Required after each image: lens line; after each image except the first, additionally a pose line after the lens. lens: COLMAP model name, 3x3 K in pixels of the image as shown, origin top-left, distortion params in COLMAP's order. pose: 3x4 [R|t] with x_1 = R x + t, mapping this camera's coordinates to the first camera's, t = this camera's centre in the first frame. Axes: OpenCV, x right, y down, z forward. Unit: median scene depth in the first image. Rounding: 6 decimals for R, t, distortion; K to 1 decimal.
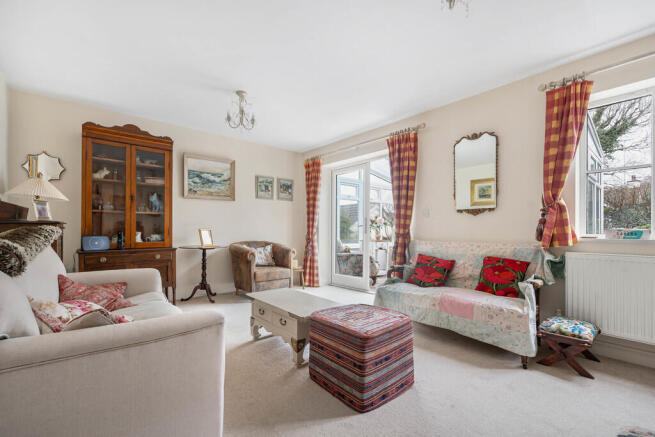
lens RADIAL K [[282.2, 0, 327.5], [0, 282.2, 218.5], [0, 0, 1]] dist [-0.000090, 0.000045]
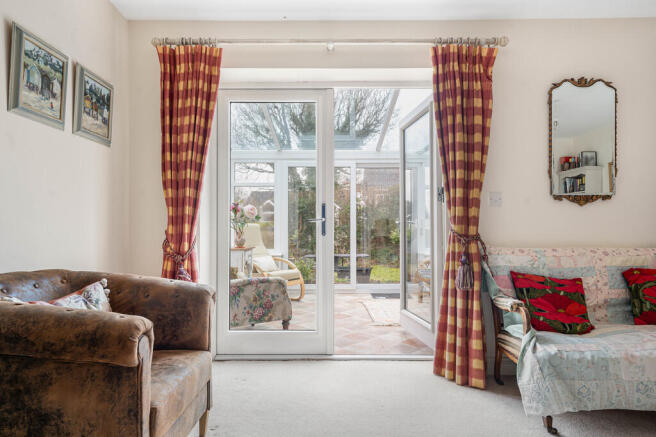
lens RADIAL K [[380.1, 0, 328.0], [0, 380.1, 218.5], [0, 0, 1]] dist [0.024441, -0.000330]
pose [[0.667289, 0.021774, 0.744481, -0.354478], [-0.028309, 0.999592, -0.003861, 0.026730], [-0.744261, -0.018499, 0.667633, 0.584499]]
